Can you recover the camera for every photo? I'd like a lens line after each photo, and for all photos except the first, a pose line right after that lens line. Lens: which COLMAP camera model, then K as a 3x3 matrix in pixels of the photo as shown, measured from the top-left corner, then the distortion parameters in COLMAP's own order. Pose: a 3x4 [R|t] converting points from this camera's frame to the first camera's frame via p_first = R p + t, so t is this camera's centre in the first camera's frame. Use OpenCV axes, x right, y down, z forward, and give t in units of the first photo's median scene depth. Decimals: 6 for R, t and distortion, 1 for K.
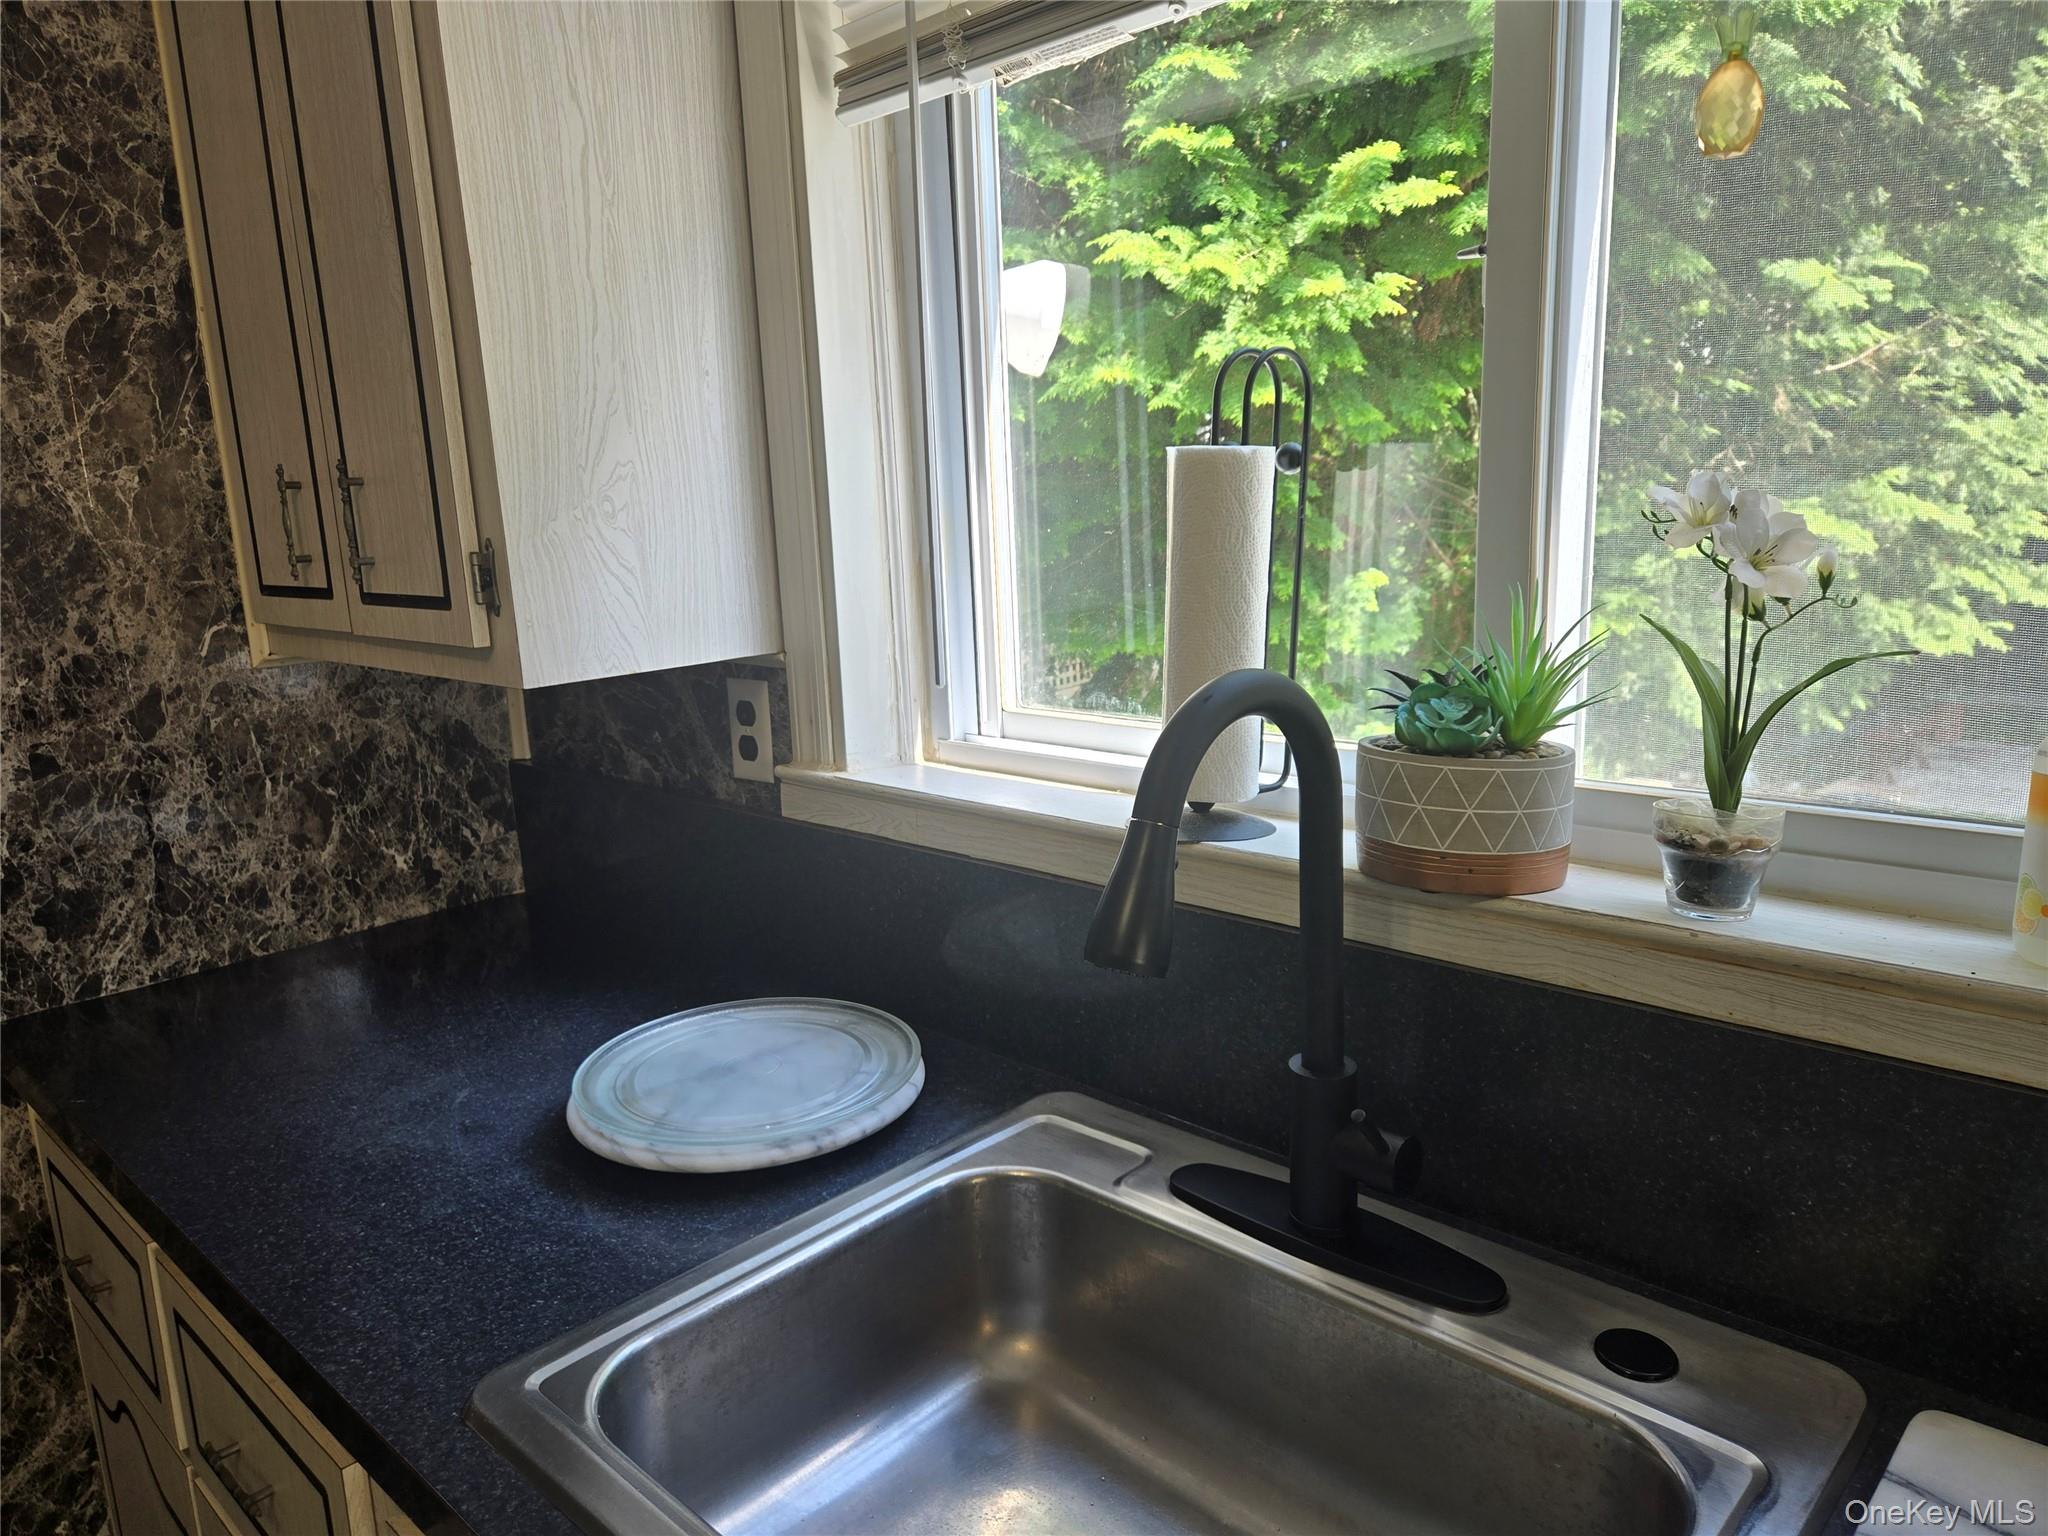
lens RADIAL K [[1394.0, 0, 1024.0], [0, 1394.0, 768.0], [0, 0, 1]] dist [0.063741, -0.058059]
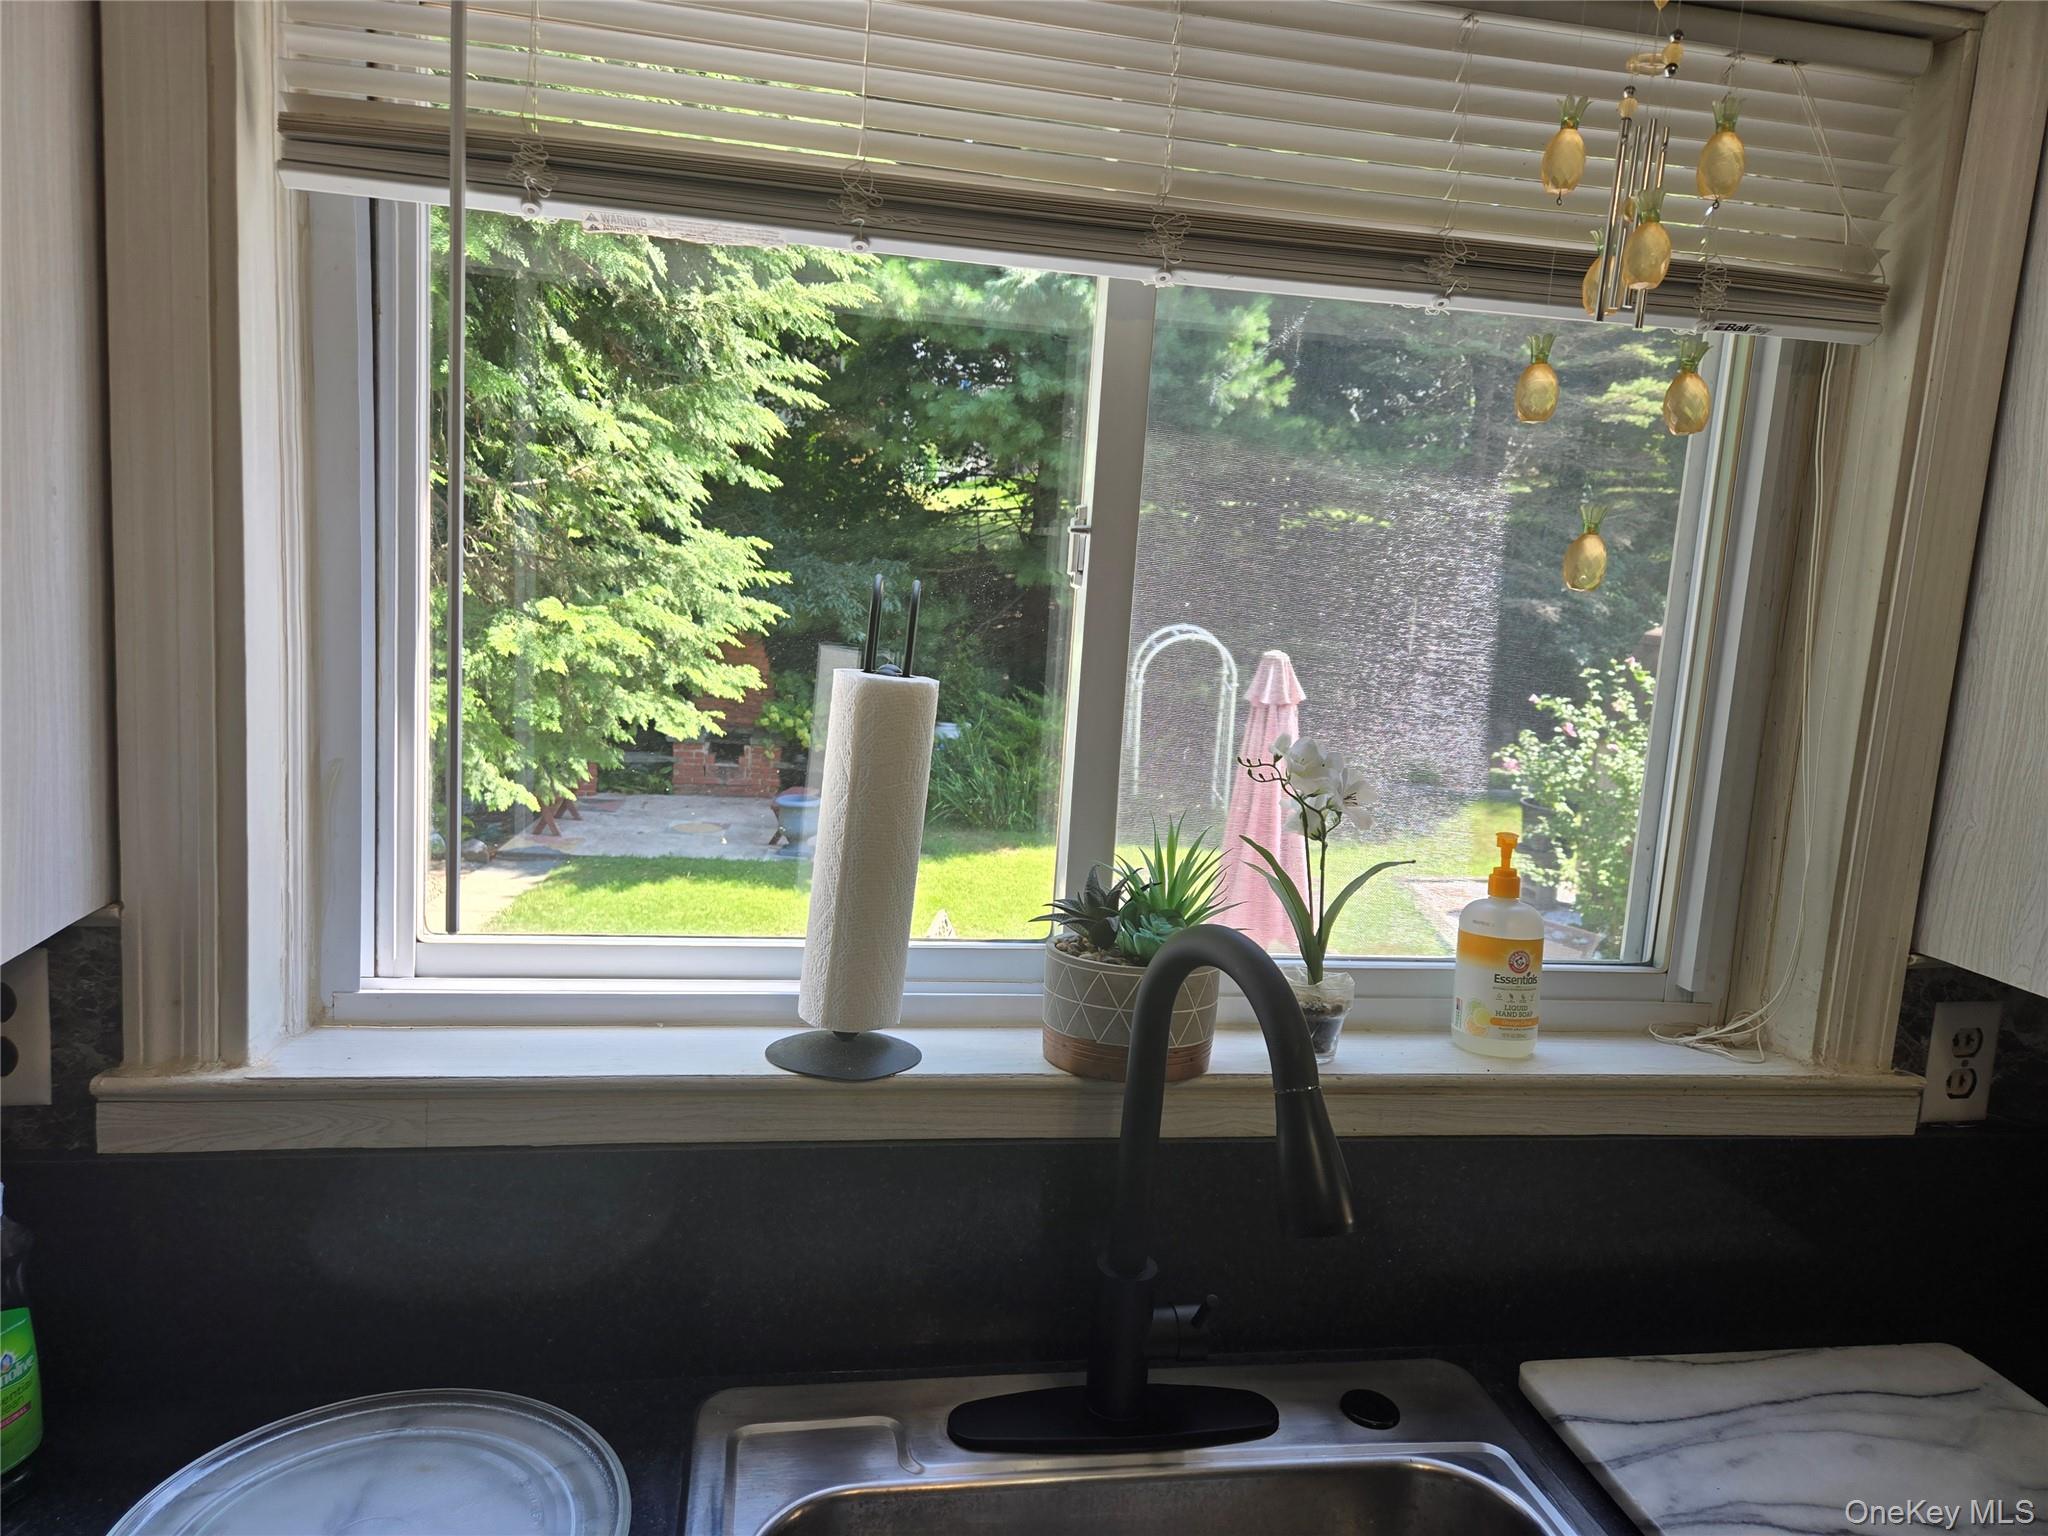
lens RADIAL K [[1361.8, 0, 1020.7], [0, 1361.8, 750.5], [0, 0, 1]] dist [0.071267, -0.053380]
pose [[0.584489, -0.029025, 0.810882, -0.442978], [0.067579, 0.997629, -0.013002, -0.115425], [-0.808582, 0.062398, 0.585065, 0.259881]]
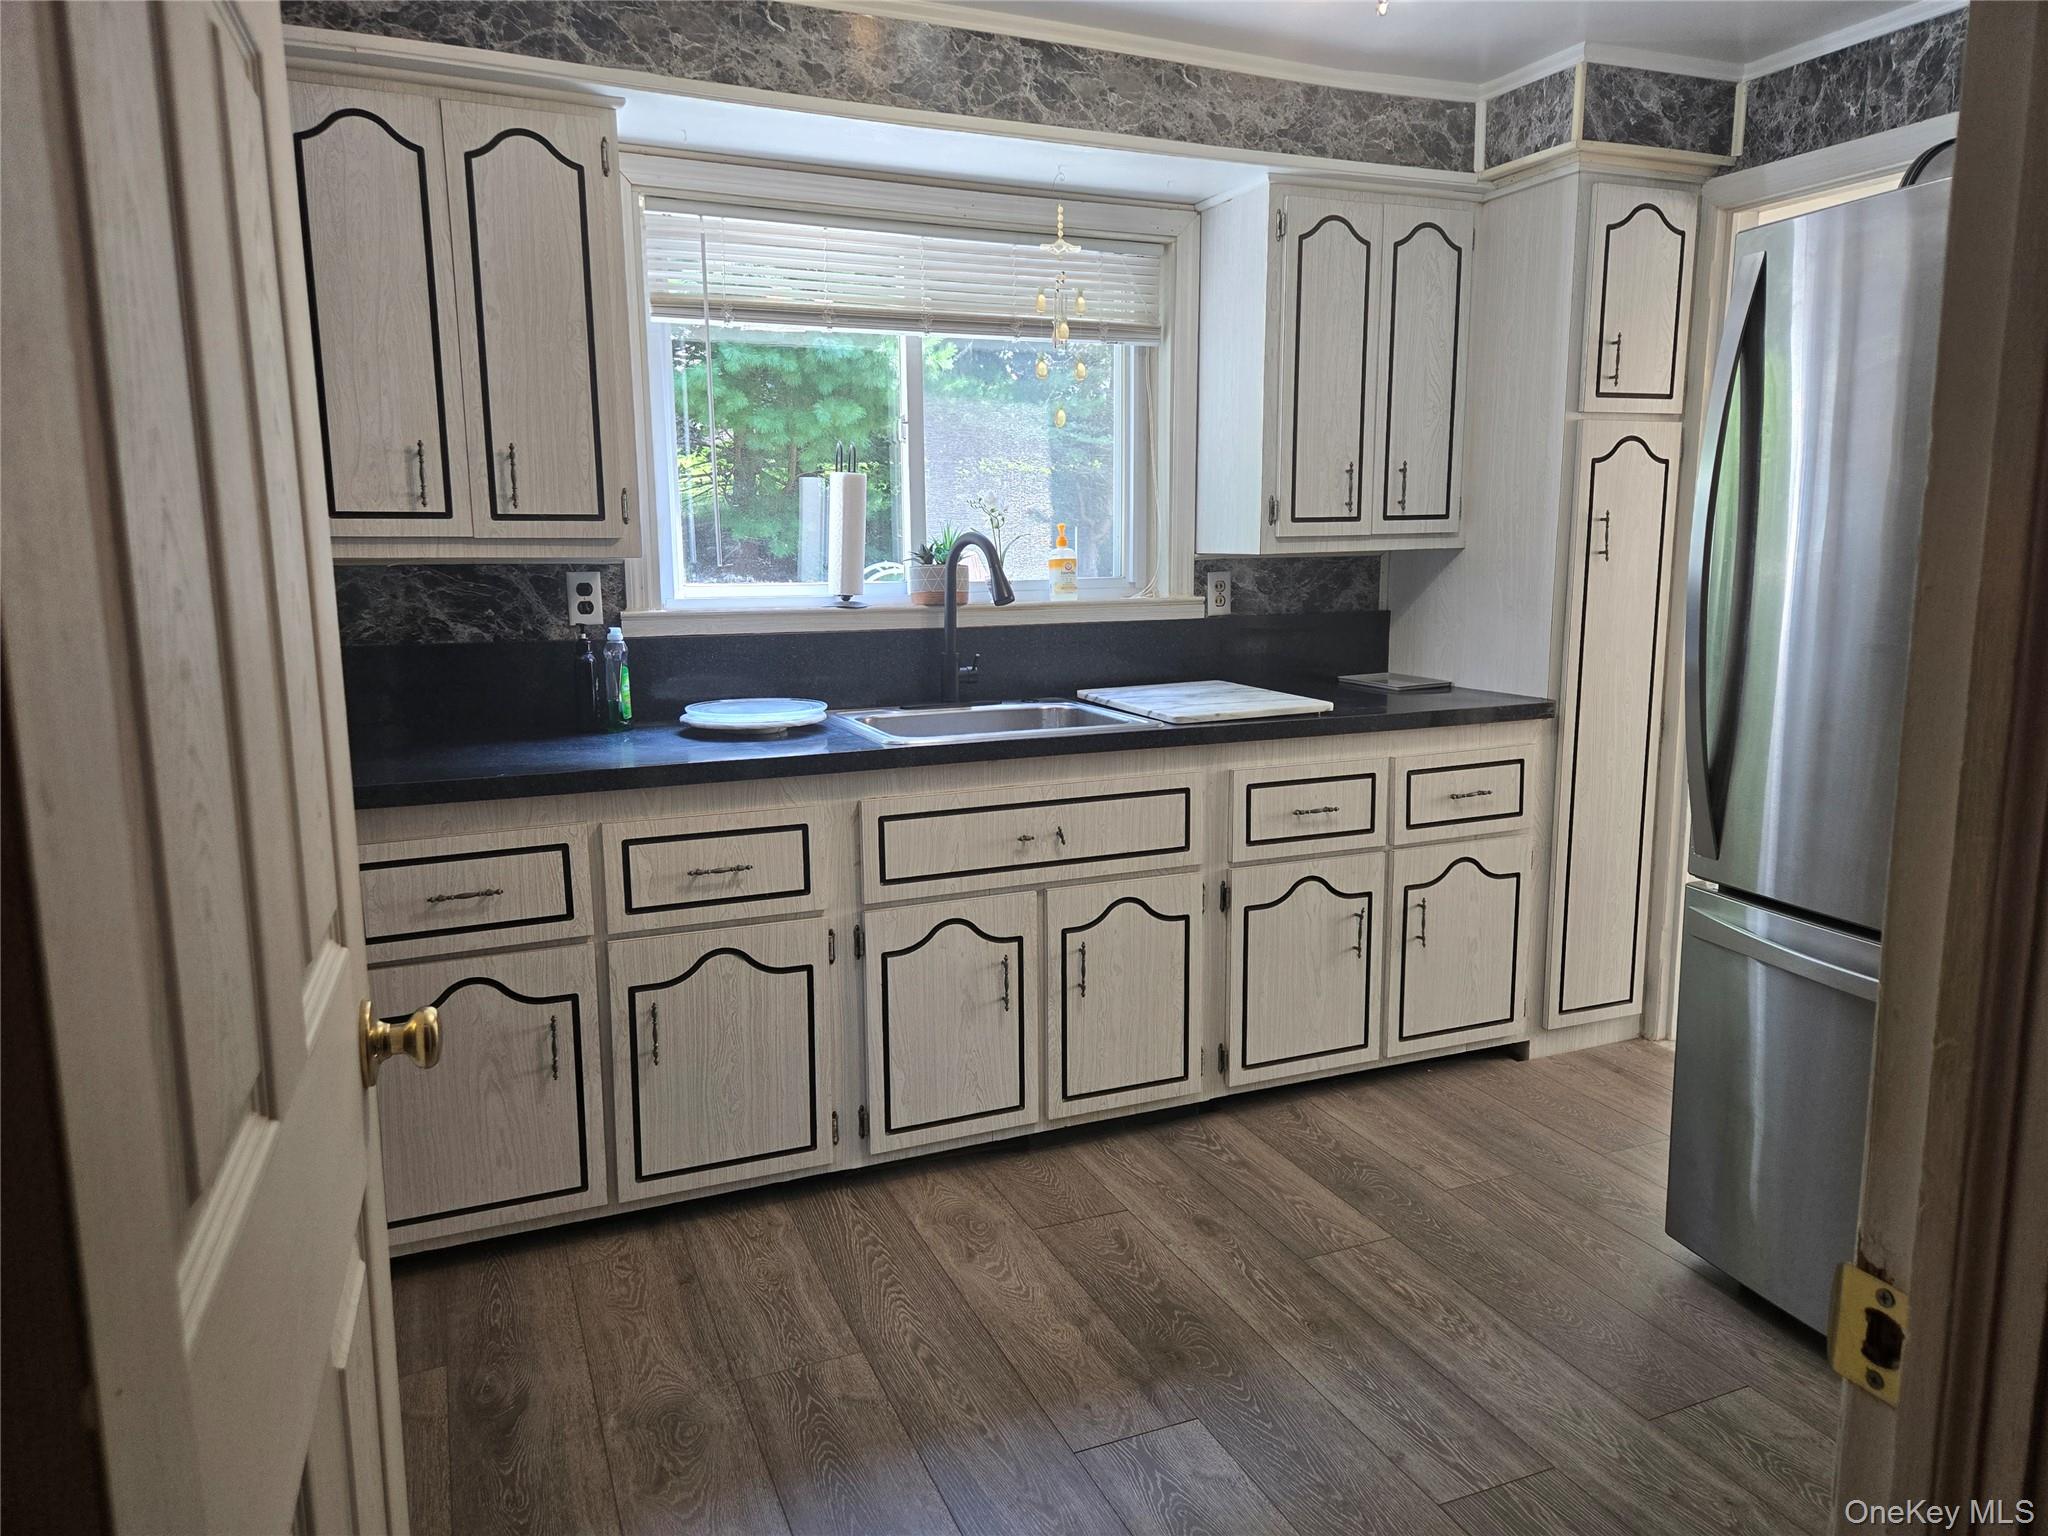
lens RADIAL K [[1392.6, 0, 1025.0], [0, 1392.6, 782.0], [0, 0, 1]] dist [0.070466, -0.053072]
pose [[0.386235, -0.116468, 0.915018, -1.850774], [0.172318, 0.983643, 0.052467, 0.236978], [-0.906162, 0.137409, 0.399987, -0.321957]]
